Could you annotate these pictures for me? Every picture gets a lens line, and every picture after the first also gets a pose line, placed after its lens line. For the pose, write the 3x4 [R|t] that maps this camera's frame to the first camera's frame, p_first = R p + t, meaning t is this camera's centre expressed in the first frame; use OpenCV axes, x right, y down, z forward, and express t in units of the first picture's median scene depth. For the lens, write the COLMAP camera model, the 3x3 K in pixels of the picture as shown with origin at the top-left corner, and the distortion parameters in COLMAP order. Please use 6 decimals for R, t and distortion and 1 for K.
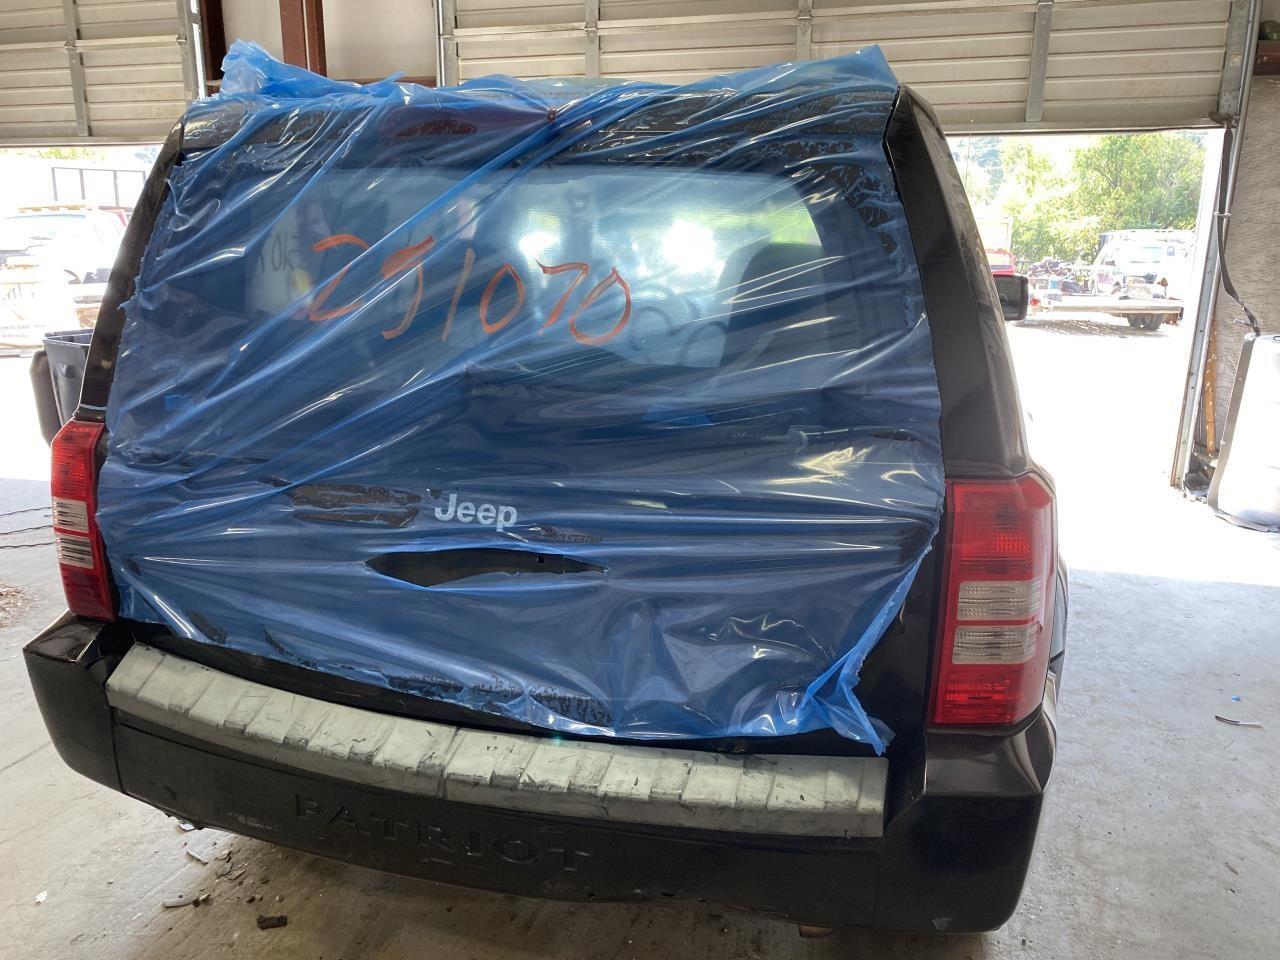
lens RADIAL K [[964.3, 0, 640.0], [0, 964.3, 480.0], [0, 0, 1]] dist [0.012168, 0.001534]
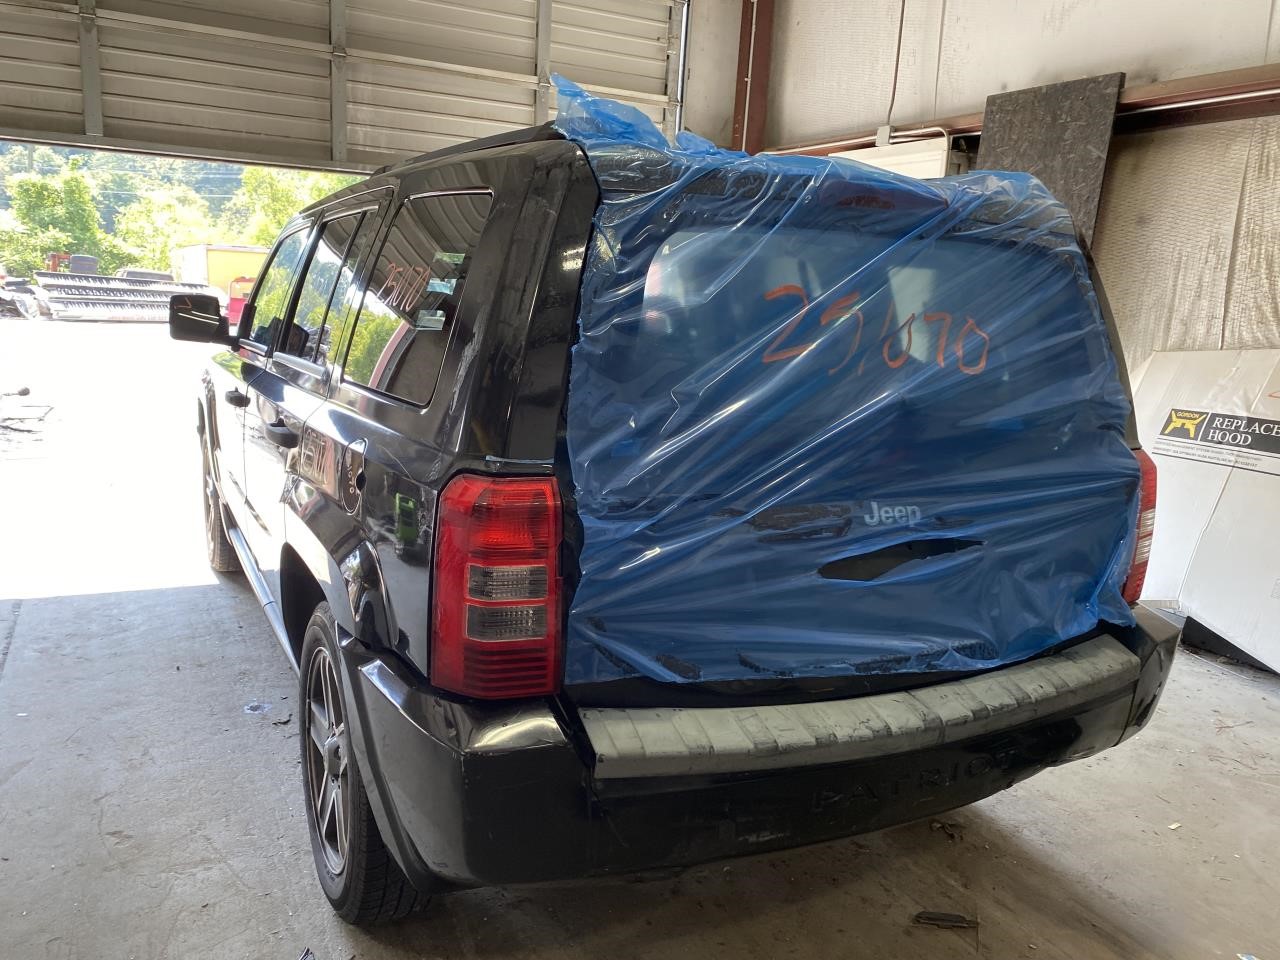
lens RADIAL K [[949.0, 0, 635.0], [0, 949.0, 476.4], [0, 0, 1]] dist [0.014628, 0.001328]
pose [[0.754461, -0.095174, 0.649407, -1.187103], [0.114405, 0.993353, 0.012669, -0.066649], [-0.646297, 0.064737, 0.760335, 0.288740]]
